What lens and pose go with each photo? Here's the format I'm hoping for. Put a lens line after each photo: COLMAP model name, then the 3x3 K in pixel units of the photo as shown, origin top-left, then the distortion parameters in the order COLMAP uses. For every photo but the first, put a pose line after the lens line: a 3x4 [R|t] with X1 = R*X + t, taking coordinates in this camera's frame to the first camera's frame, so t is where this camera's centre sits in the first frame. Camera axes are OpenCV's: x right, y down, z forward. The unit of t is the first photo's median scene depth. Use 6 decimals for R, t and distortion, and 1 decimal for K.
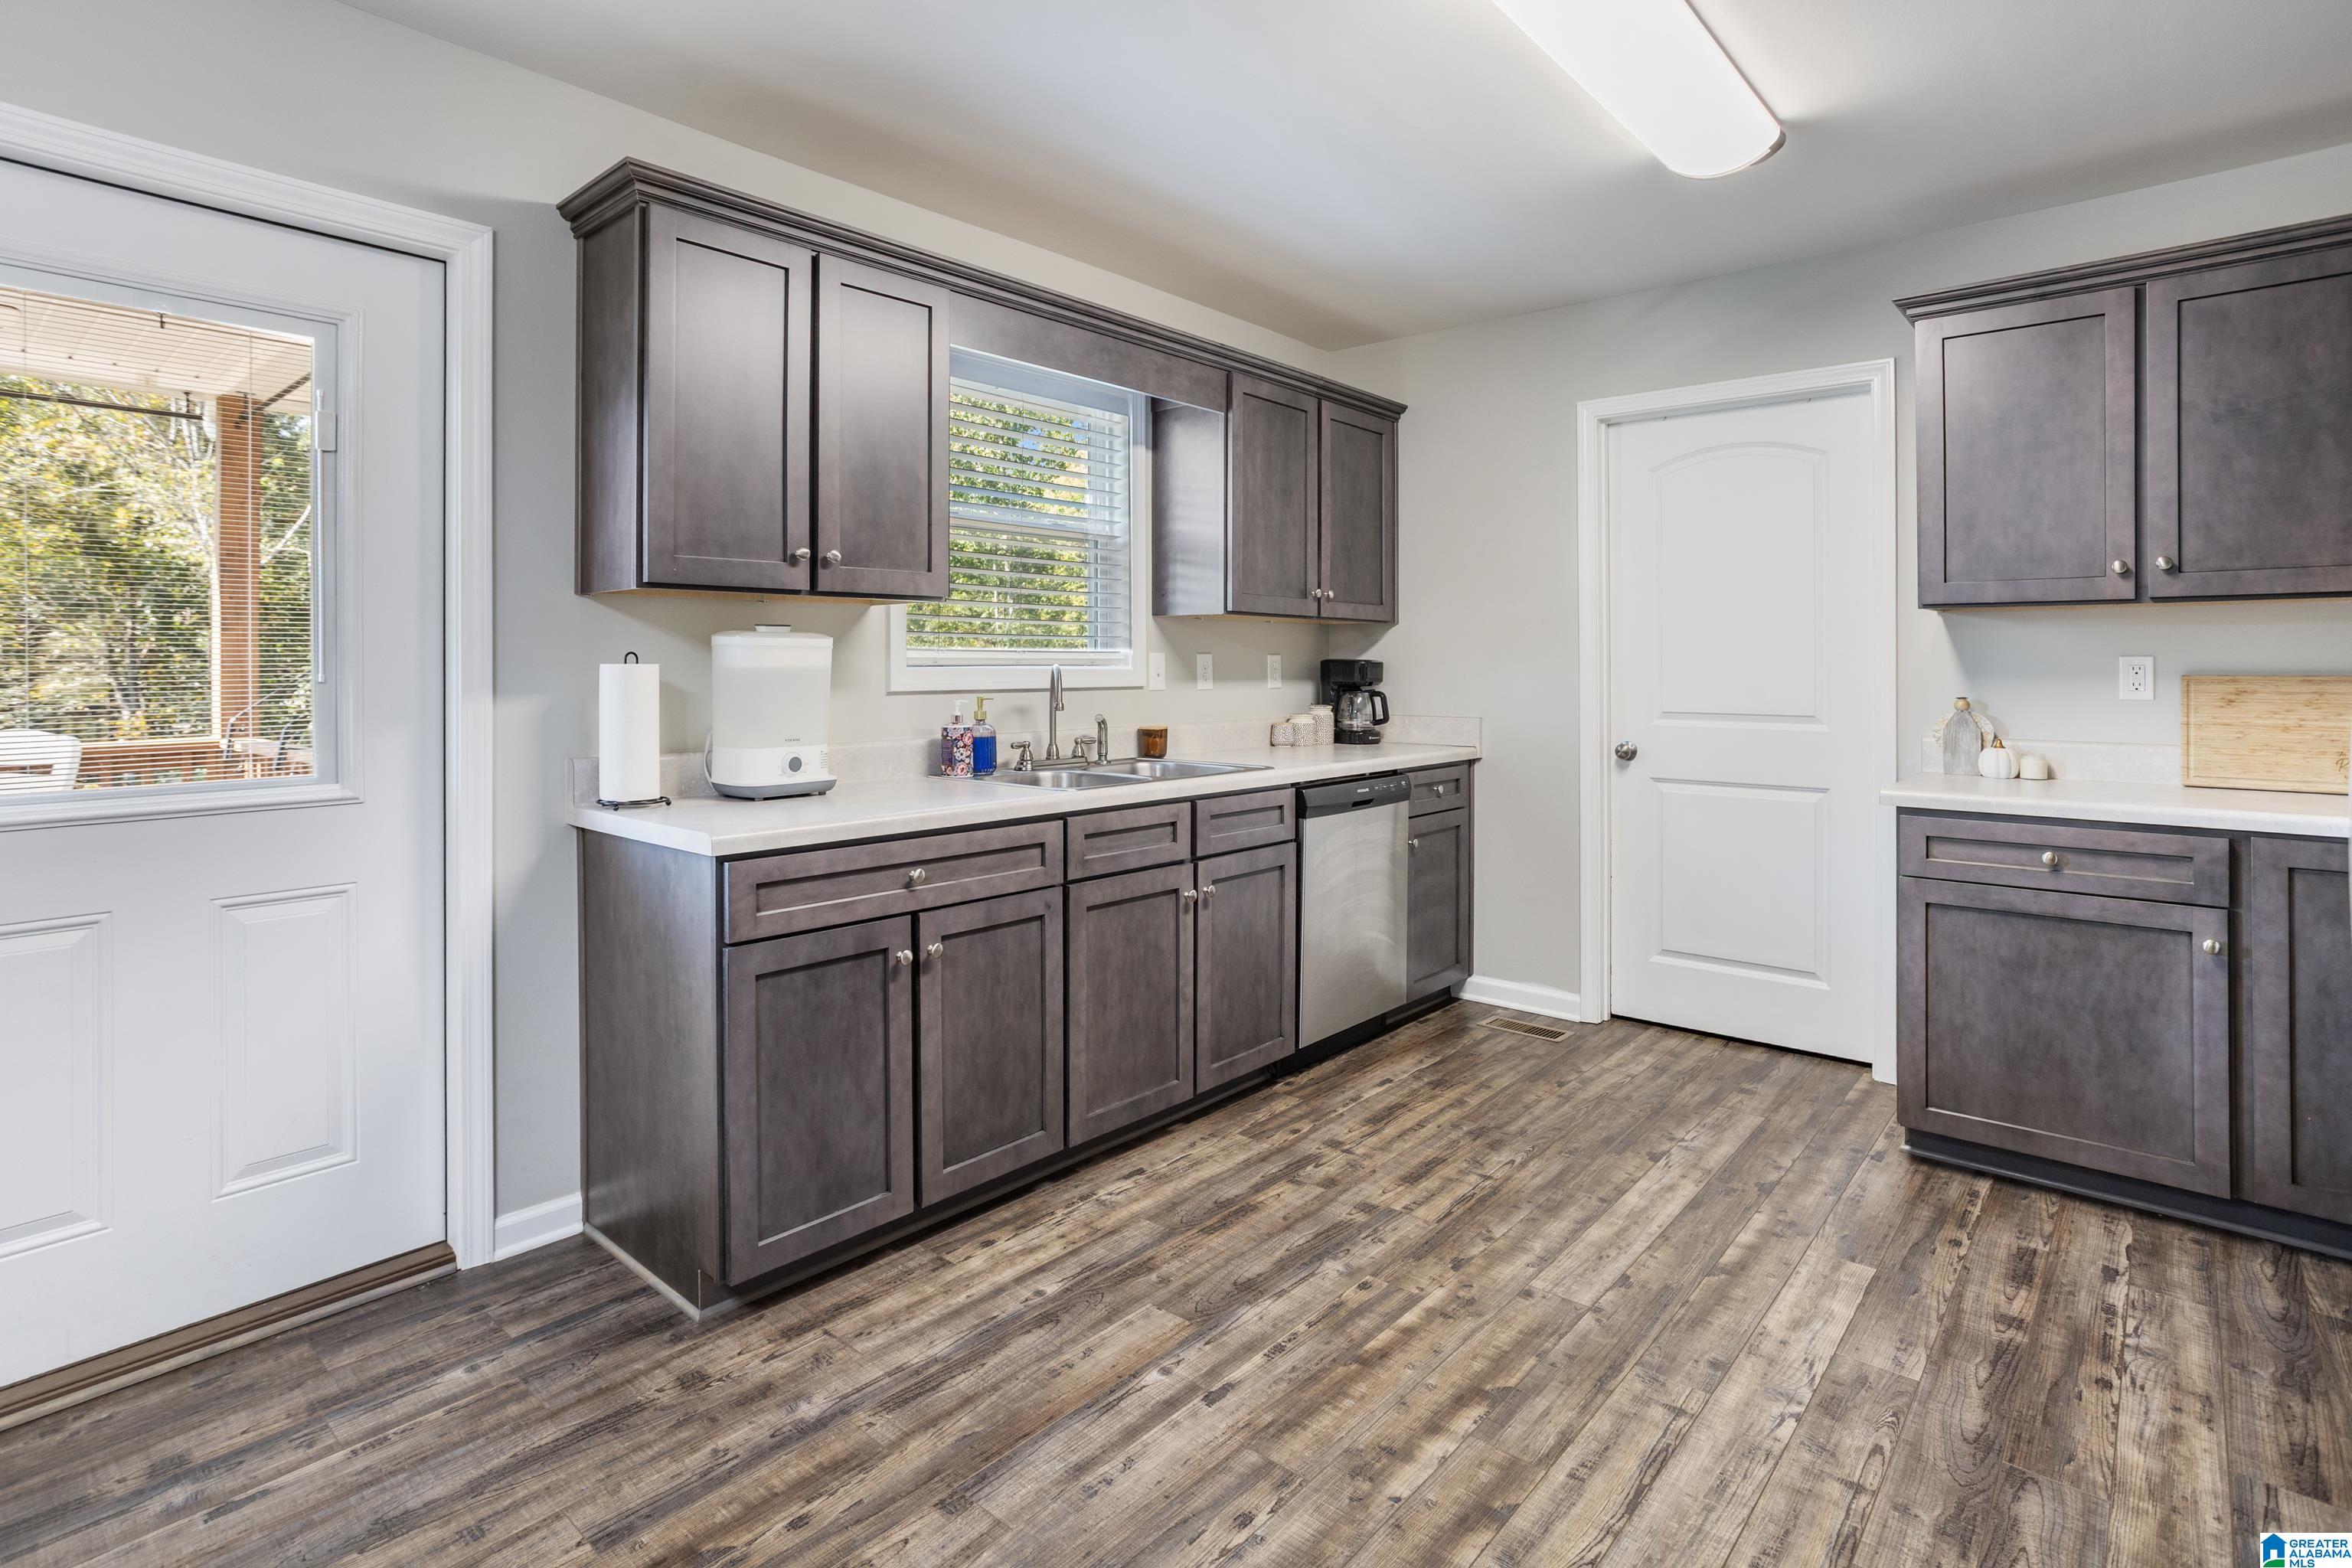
lens RADIAL K [[1165.7, 0, 1154.2], [0, 1165.7, 663.0], [0, 0, 1]] dist [-0.024438, 0.006064]
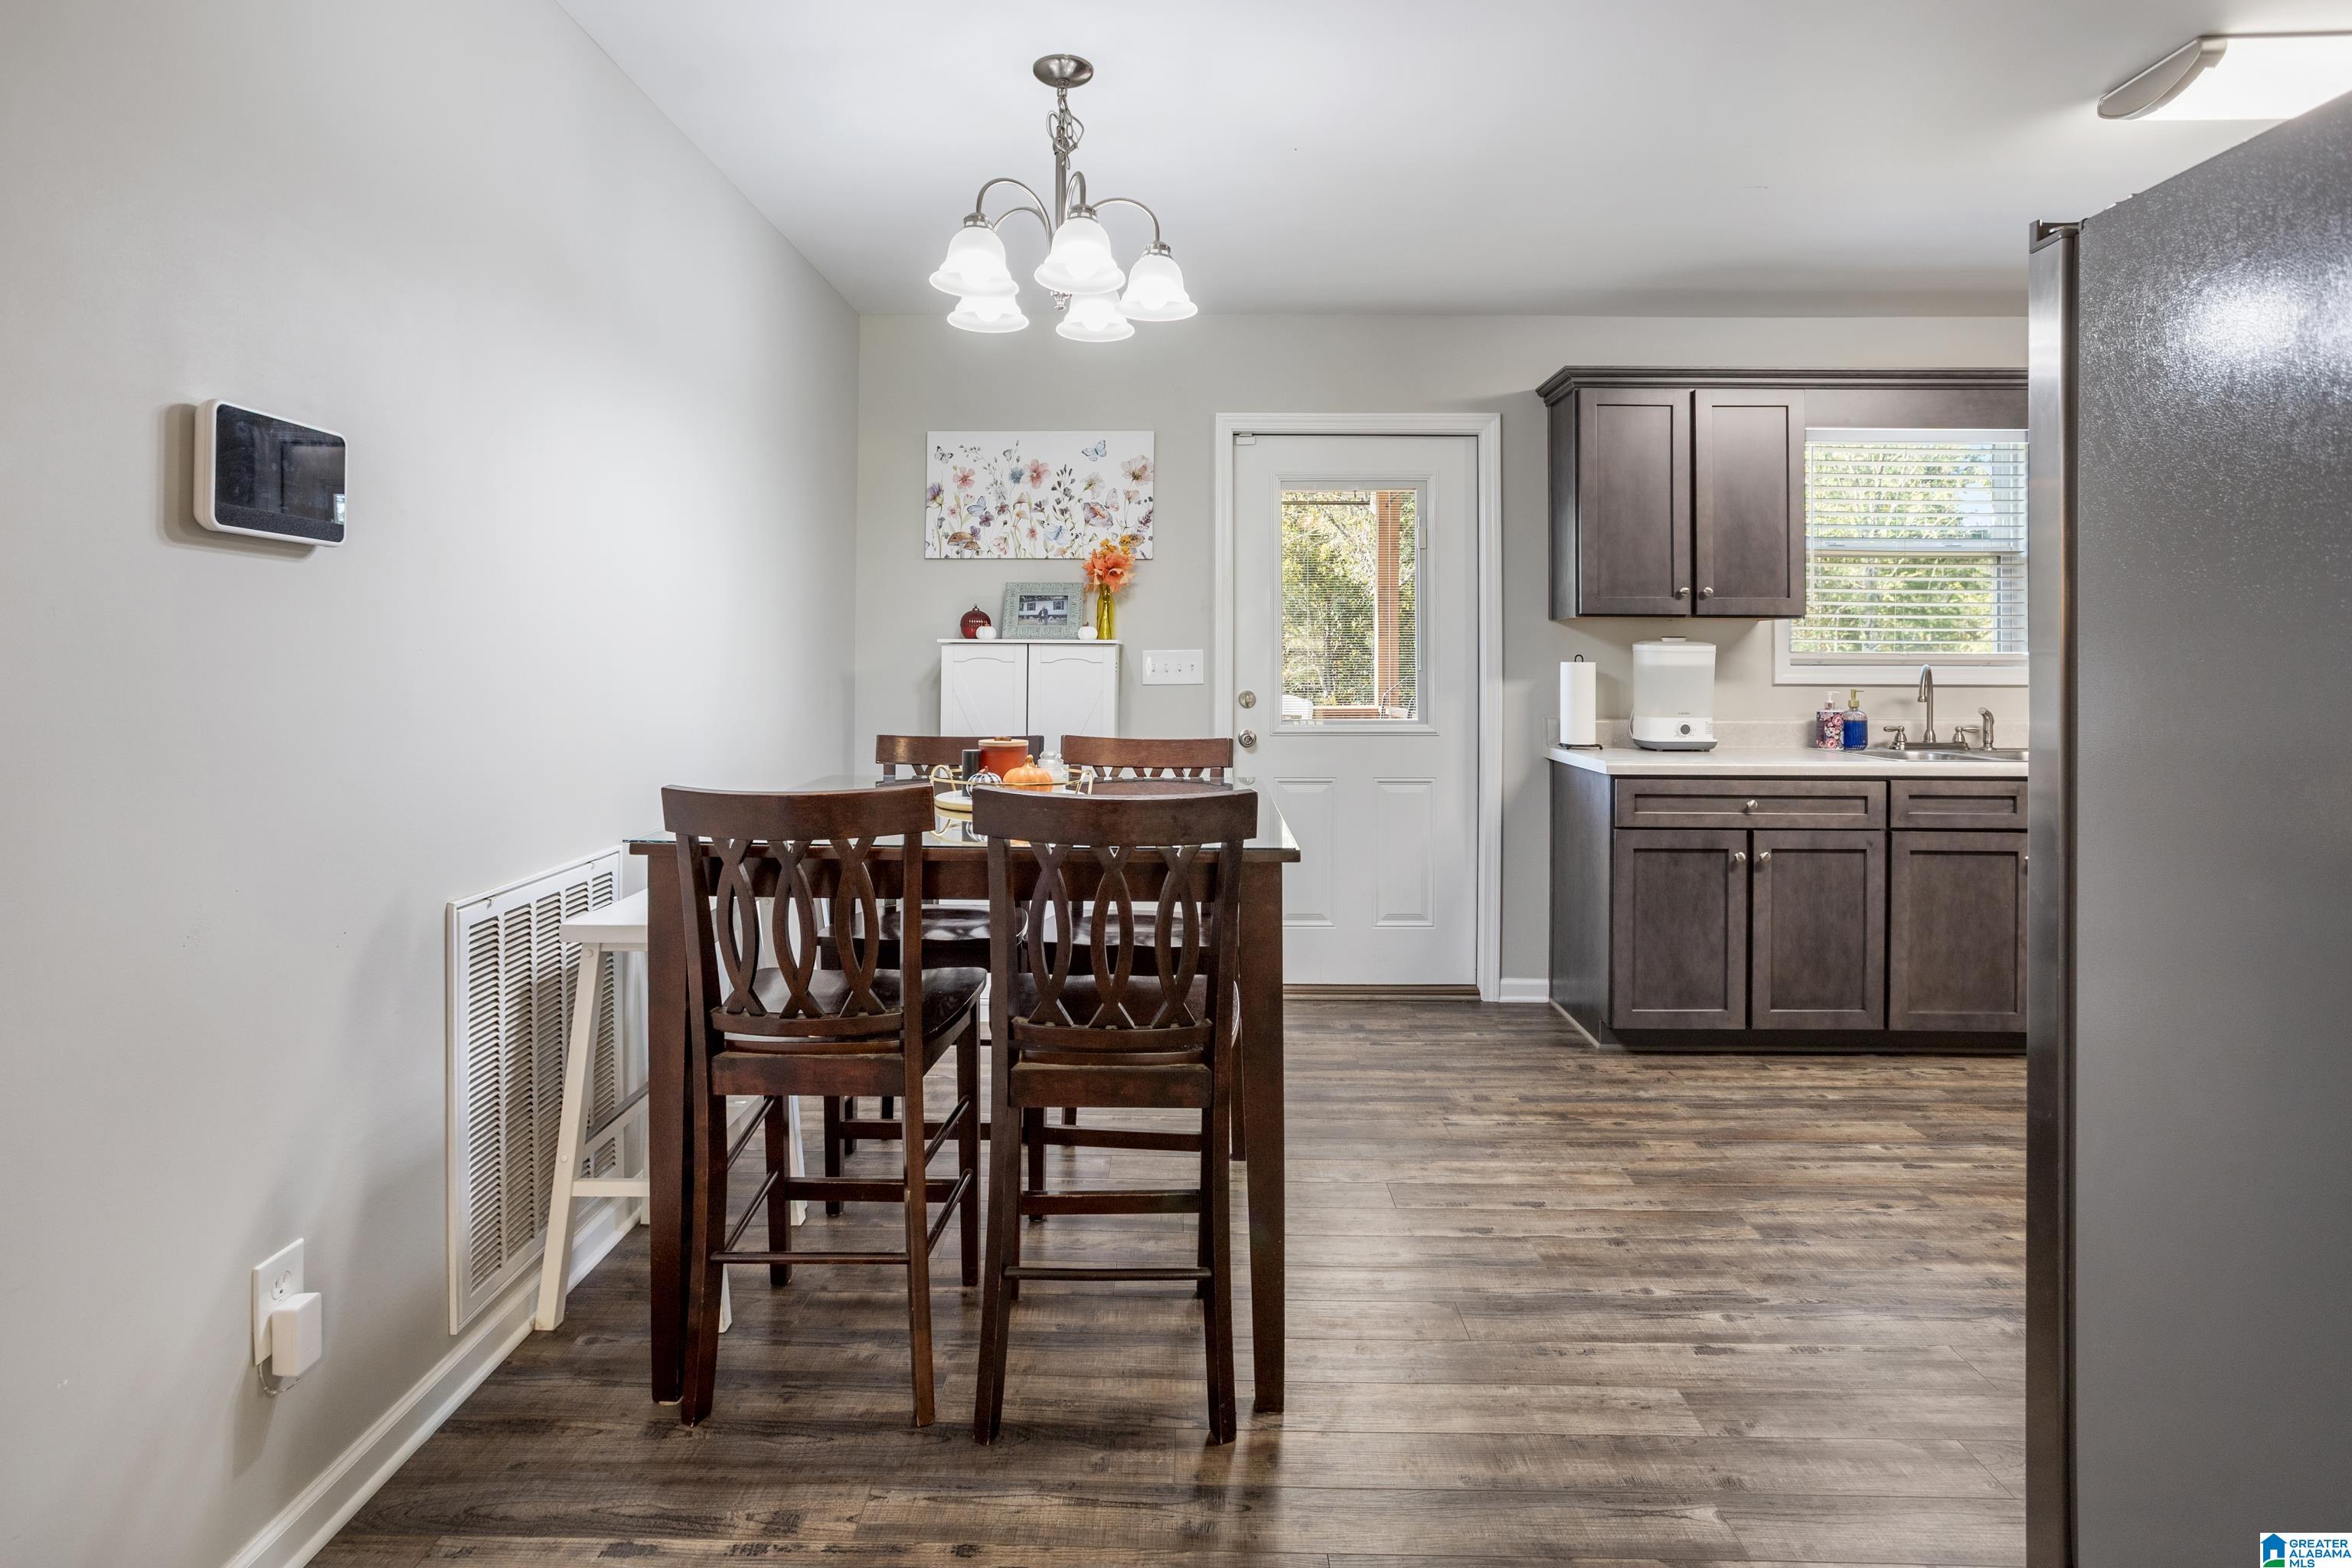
lens RADIAL K [[1165.7, 0, 1107.3], [0, 1165.7, 653.2], [0, 0, 1]] dist [-0.024438, 0.006064]
pose [[0.611967, 0.001922, -0.790881, 0.434943], [-0.003961, 0.999992, -0.000635, -0.007299], [0.790874, 0.003522, 0.611969, -0.527511]]
